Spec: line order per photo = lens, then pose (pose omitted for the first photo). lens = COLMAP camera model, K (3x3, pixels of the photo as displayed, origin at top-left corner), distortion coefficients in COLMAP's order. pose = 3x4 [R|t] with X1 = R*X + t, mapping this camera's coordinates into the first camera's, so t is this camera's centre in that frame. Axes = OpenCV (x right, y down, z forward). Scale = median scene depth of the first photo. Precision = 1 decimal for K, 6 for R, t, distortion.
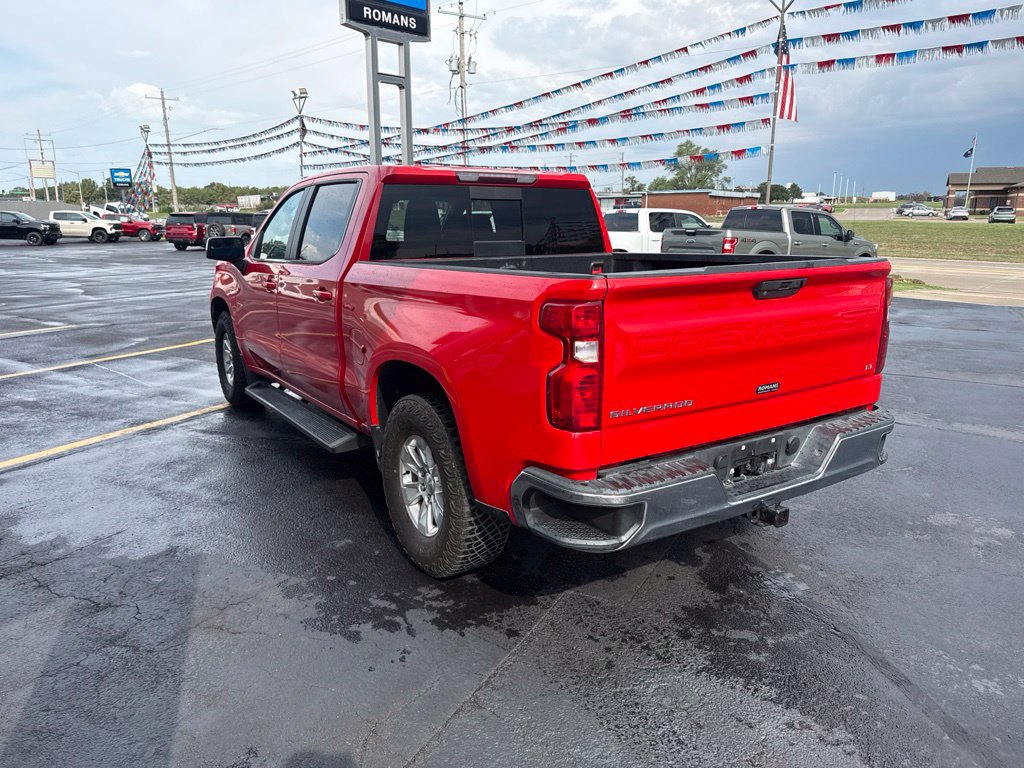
lens RADIAL K [[721.3, 0, 512.4], [0, 721.3, 385.7], [0, 0, 1]] dist [0.010289, -0.022490]
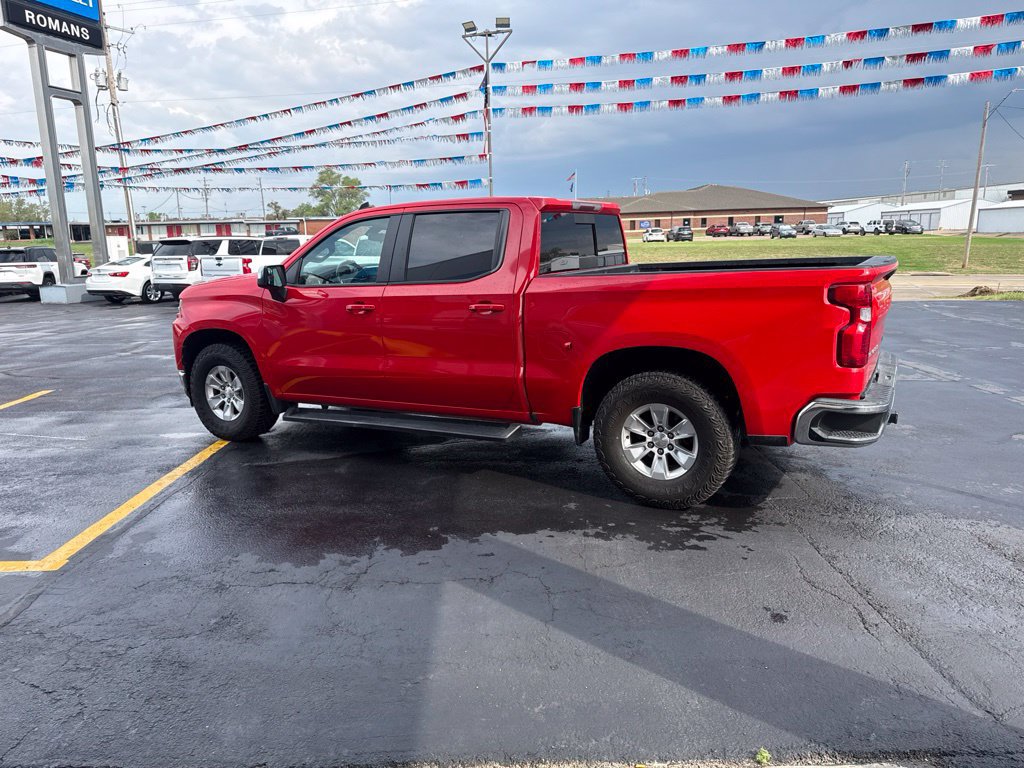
lens RADIAL K [[721.3, 0, 518.0], [0, 721.3, 378.9], [0, 0, 1]] dist [0.010289, -0.022490]
pose [[0.878544, -0.109708, 0.464892, -0.128295], [0.129554, 0.991513, -0.010847, 0.001886], [-0.459757, 0.069758, 0.885301, -0.007723]]
